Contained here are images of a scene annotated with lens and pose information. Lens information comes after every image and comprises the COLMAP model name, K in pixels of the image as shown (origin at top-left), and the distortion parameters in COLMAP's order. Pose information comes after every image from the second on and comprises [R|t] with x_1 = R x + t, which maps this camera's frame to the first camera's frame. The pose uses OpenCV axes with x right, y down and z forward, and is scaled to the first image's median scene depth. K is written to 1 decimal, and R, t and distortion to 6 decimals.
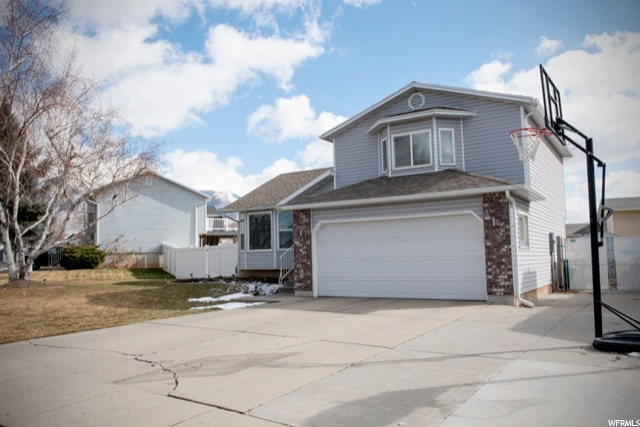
lens RADIAL K [[482.2, 0, 320.0], [0, 482.2, 213.5], [0, 0, 1]] dist [-0.003253, -0.001236]
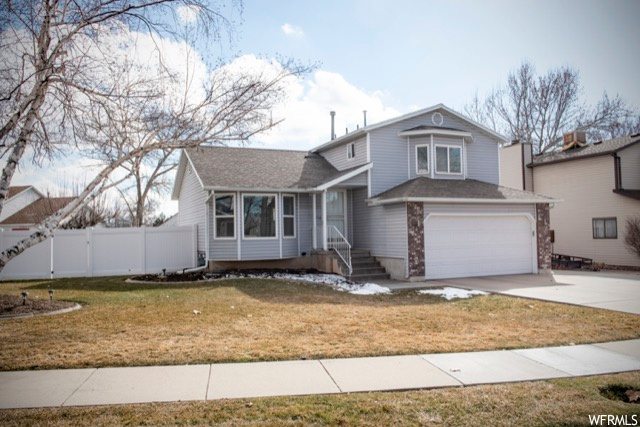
lens RADIAL K [[500.7, 0, 320.0], [0, 500.7, 213.5], [0, 0, 1]] dist [-0.018056, -0.007478]
pose [[0.569215, 0.045710, 0.820917, -1.088426], [-0.070796, 0.997470, -0.006452, 0.041277], [-0.819135, -0.054445, 0.571011, 0.538241]]
